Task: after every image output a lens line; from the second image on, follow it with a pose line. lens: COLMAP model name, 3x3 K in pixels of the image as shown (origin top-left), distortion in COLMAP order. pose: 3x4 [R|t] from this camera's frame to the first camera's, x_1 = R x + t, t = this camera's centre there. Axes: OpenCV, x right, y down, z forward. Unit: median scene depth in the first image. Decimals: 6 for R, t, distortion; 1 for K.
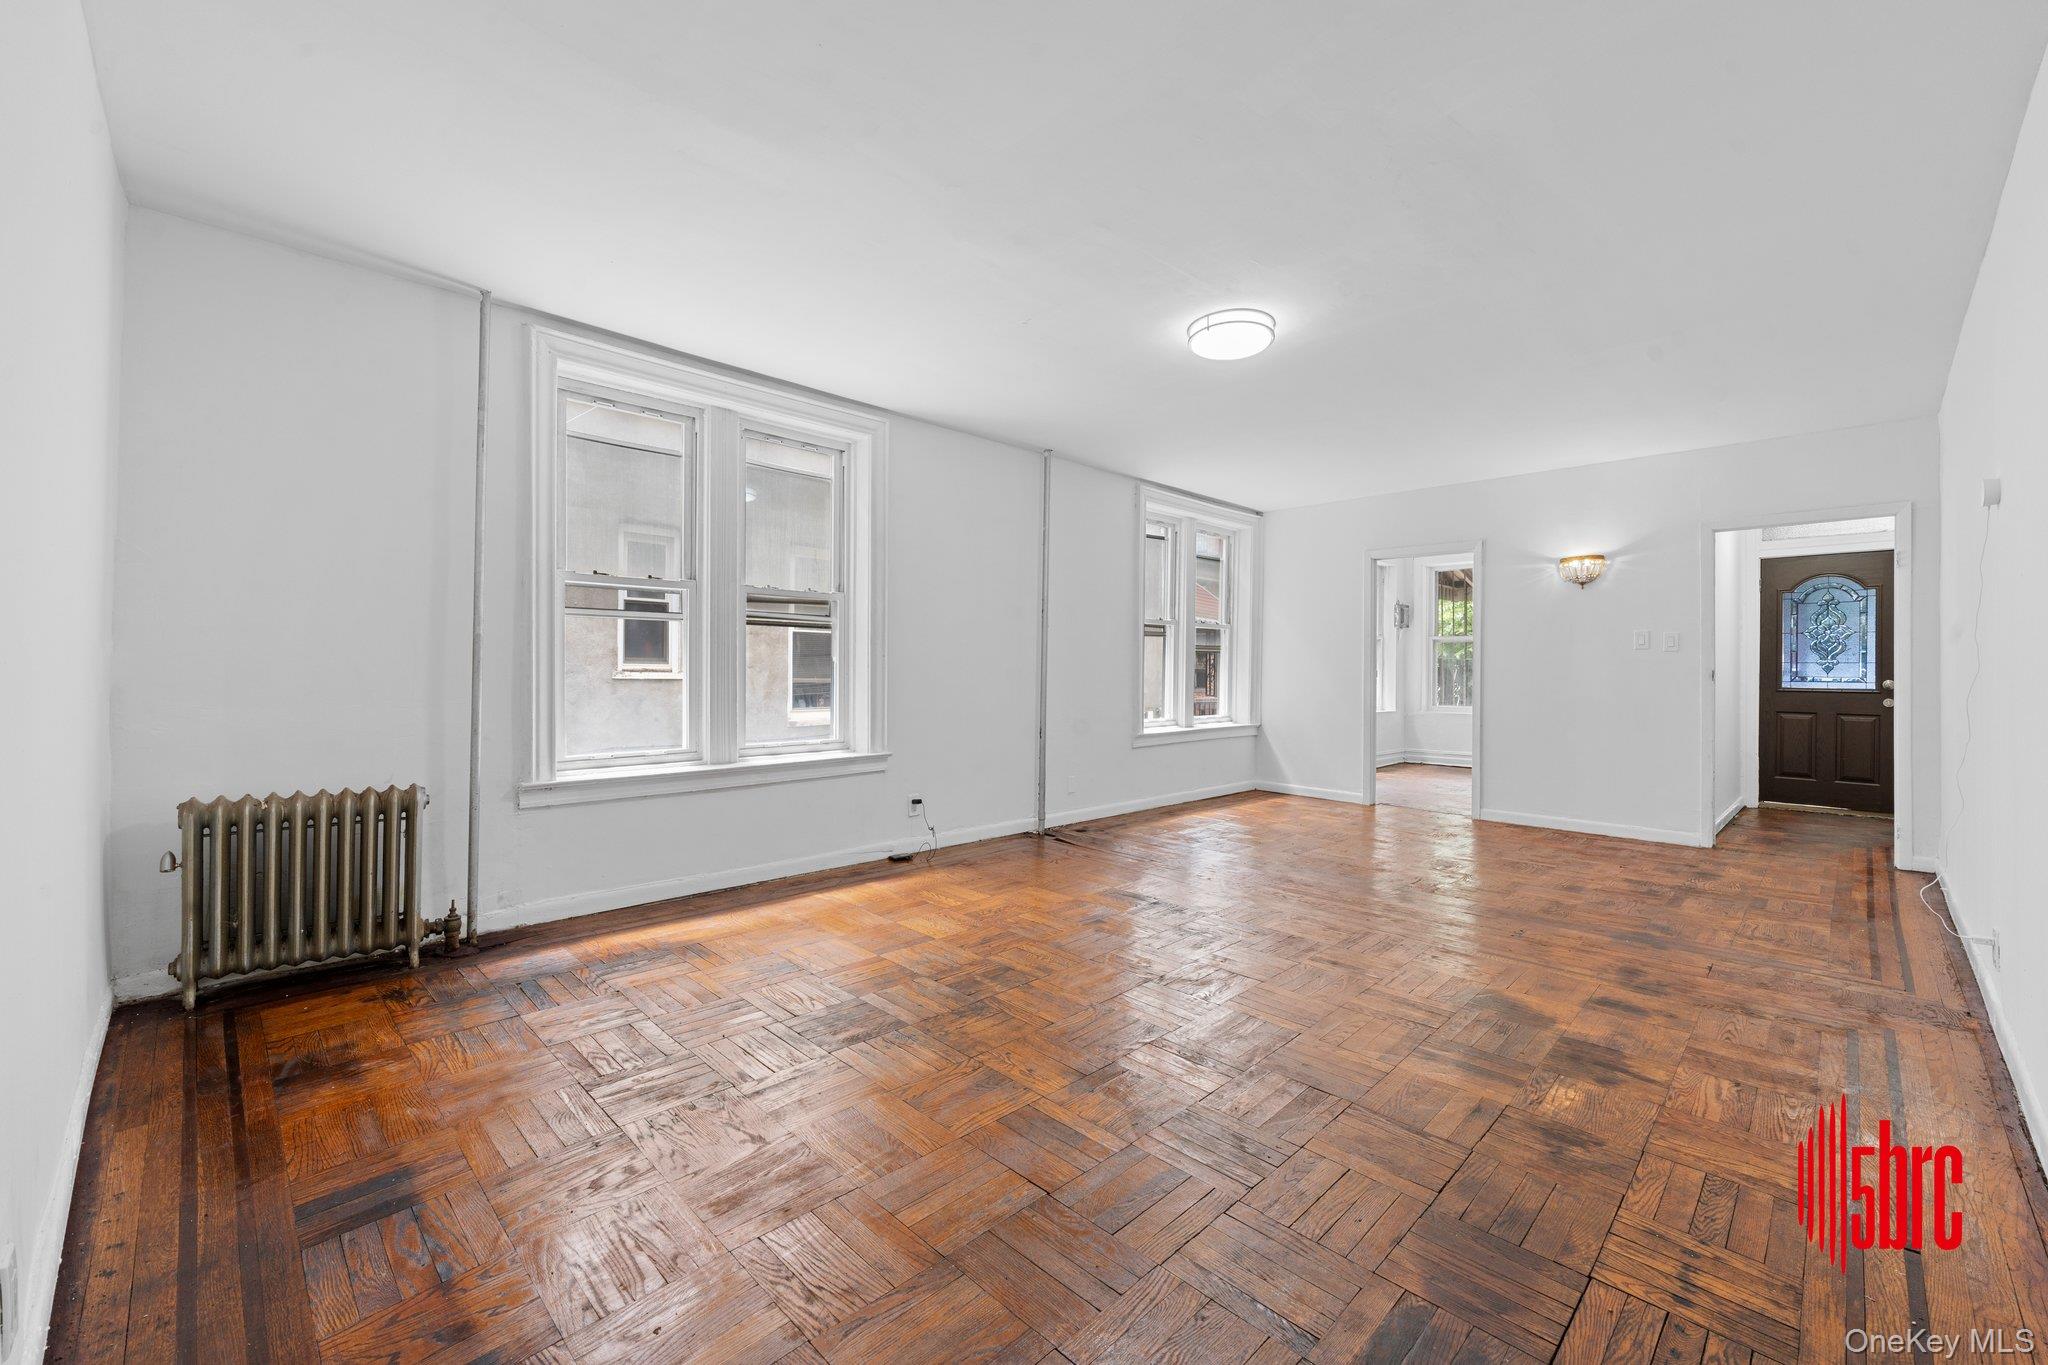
lens RADIAL K [[844.0, 0, 1054.4], [0, 844.0, 667.5], [0, 0, 1]] dist [0.001816, -0.001460]
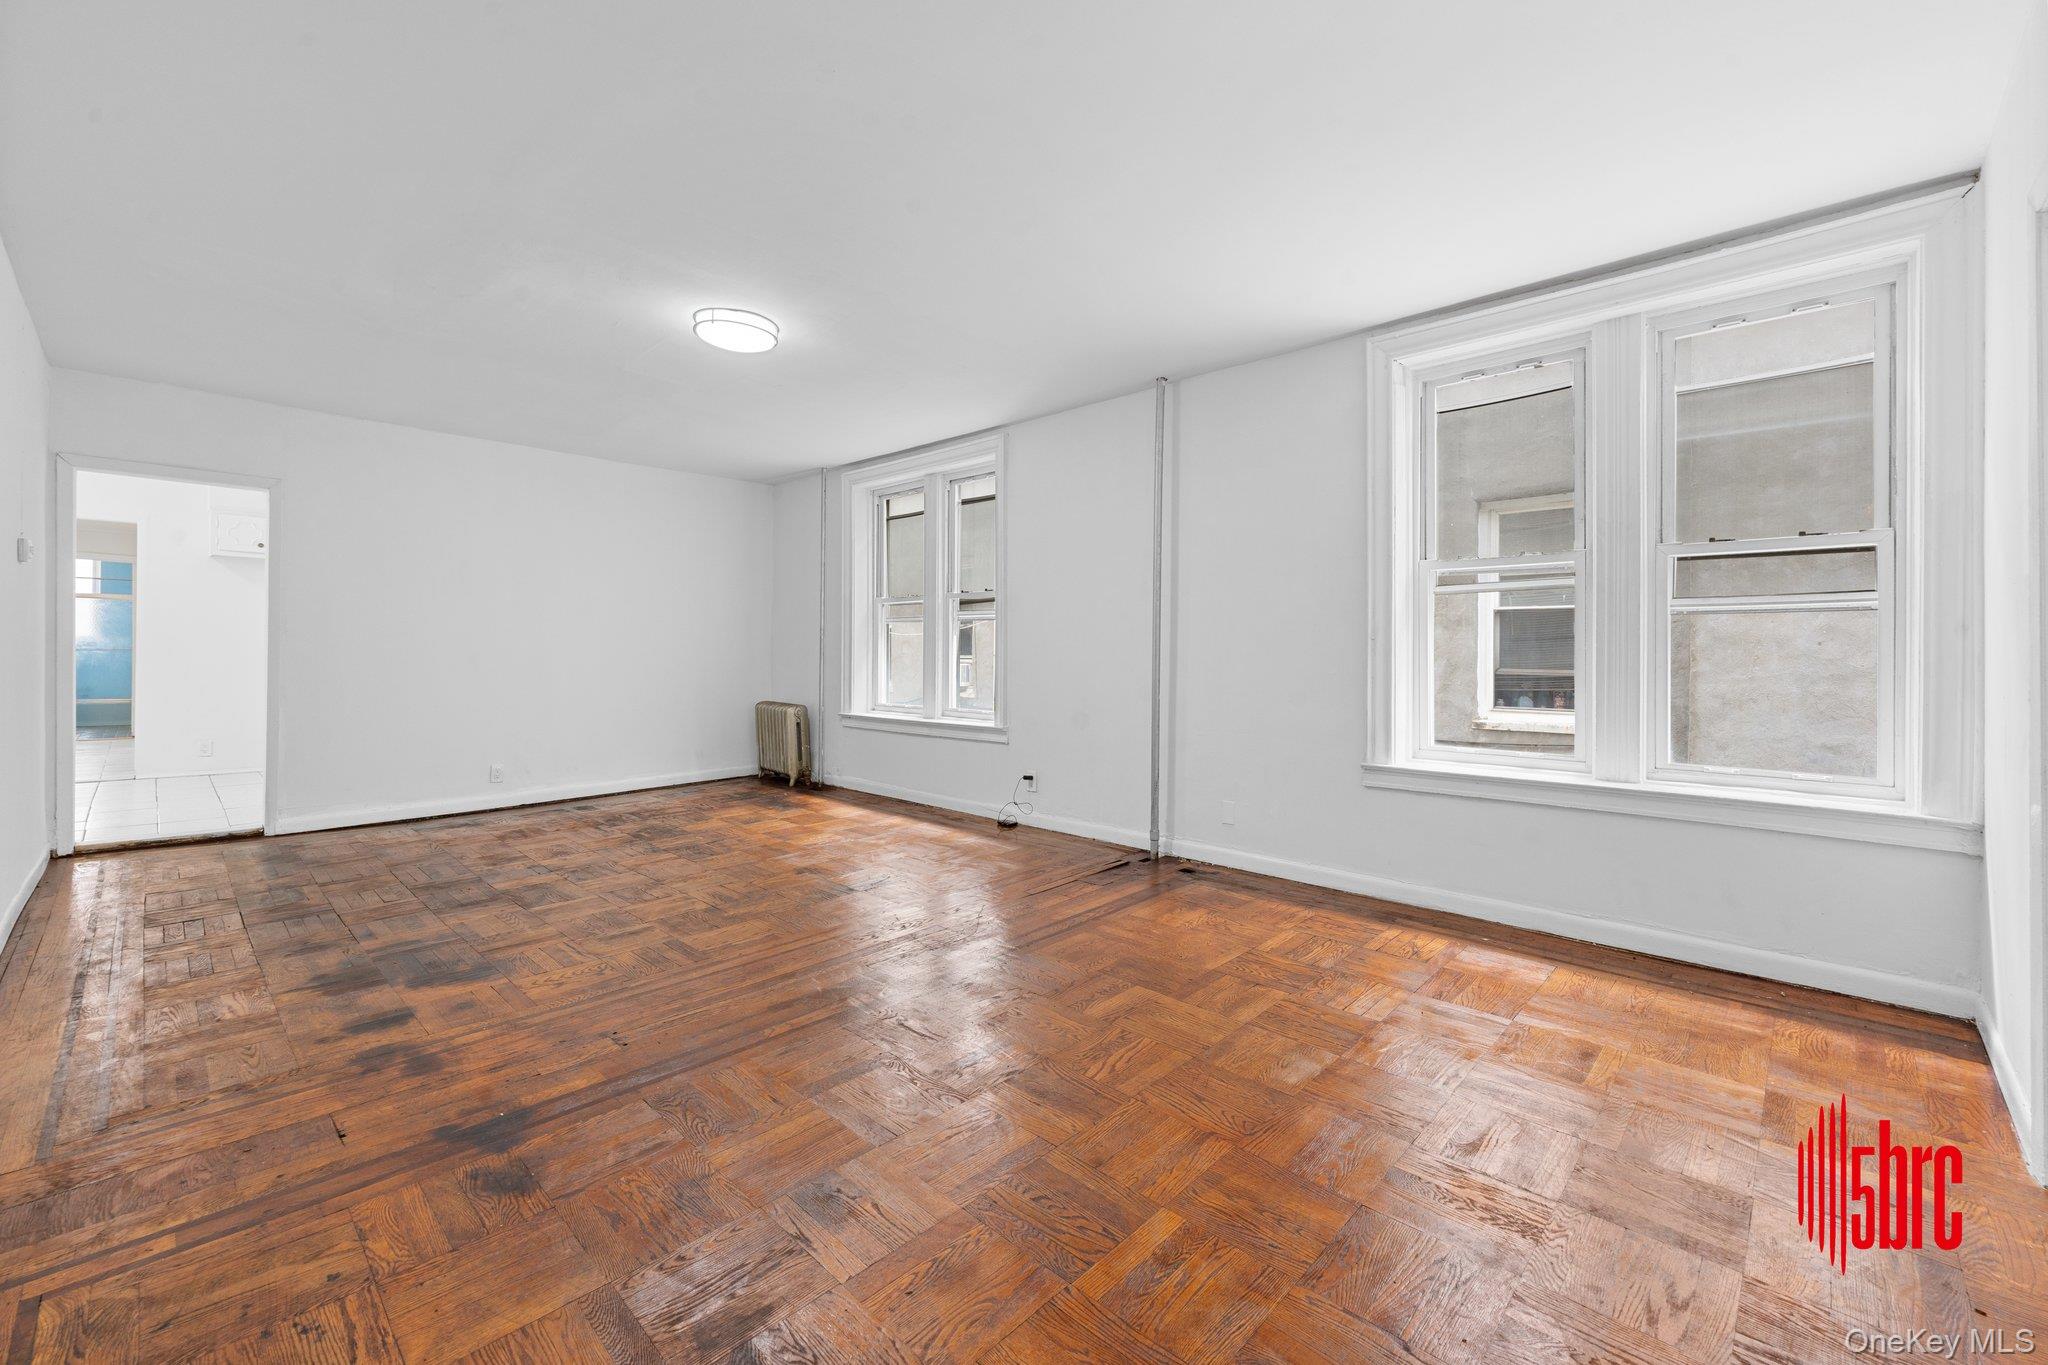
lens RADIAL K [[844.0, 0, 974.3], [0, 844.0, 646.0], [0, 0, 1]] dist [0.001816, -0.001460]
pose [[-0.039890, -0.016755, -0.999064, 0.829442], [-0.004283, 0.999853, -0.016597, 0.010323], [0.999195, 0.003617, -0.039956, 0.895864]]
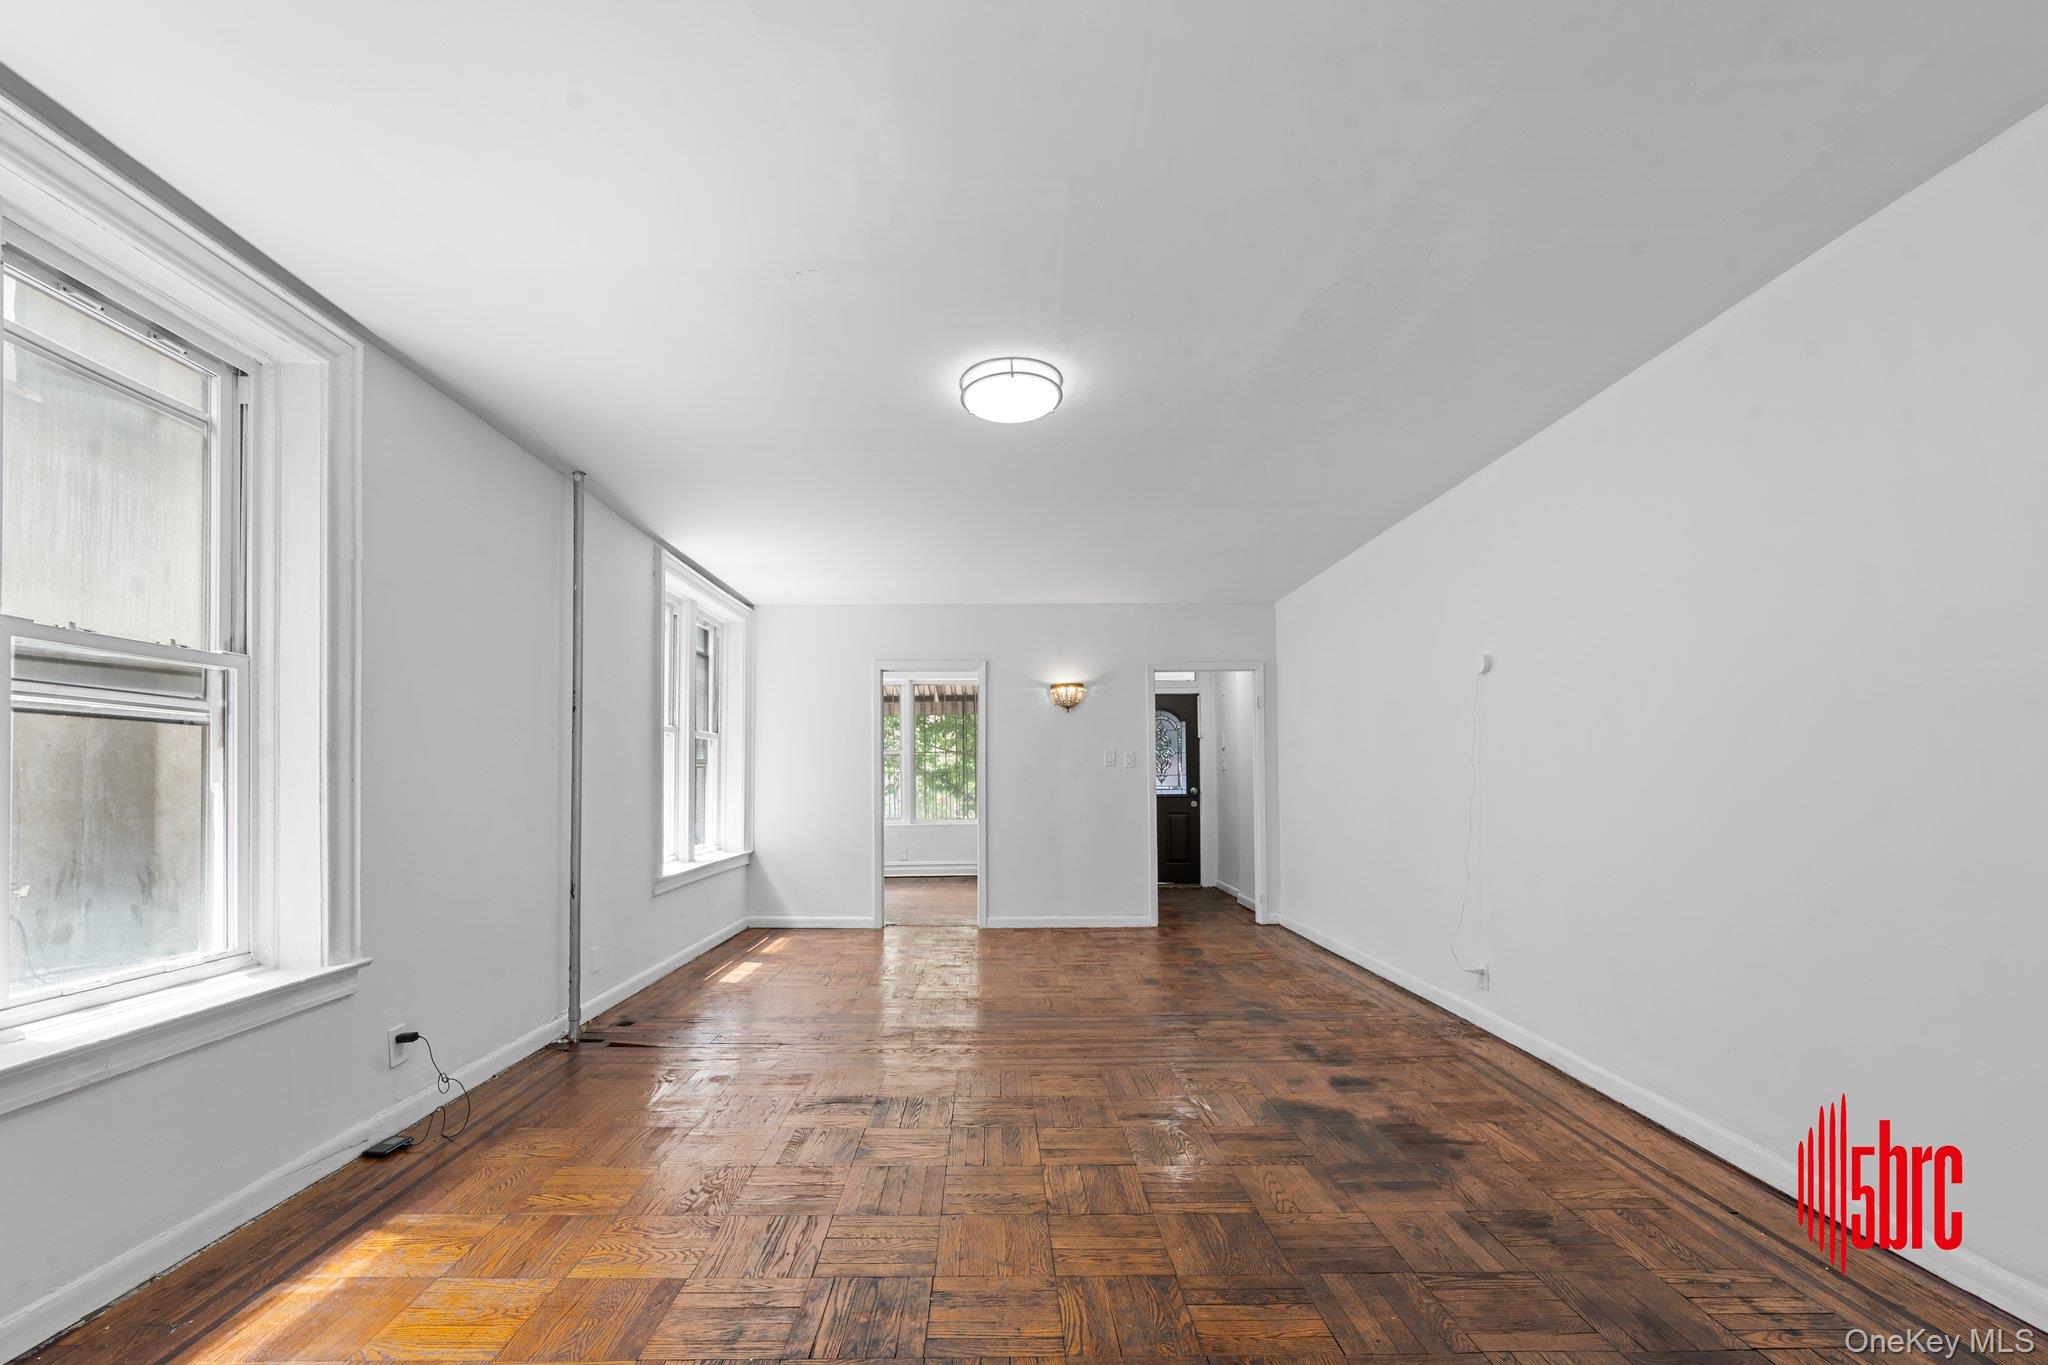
lens RADIAL K [[844.0, 0, 1023.0], [0, 844.0, 776.2], [0, 0, 1]] dist [0.001816, -0.001460]
pose [[0.695576, -0.008349, 0.718404, -0.253863], [0.007737, 0.999962, 0.004130, -0.013905], [-0.718411, 0.002685, 0.695614, 0.280658]]
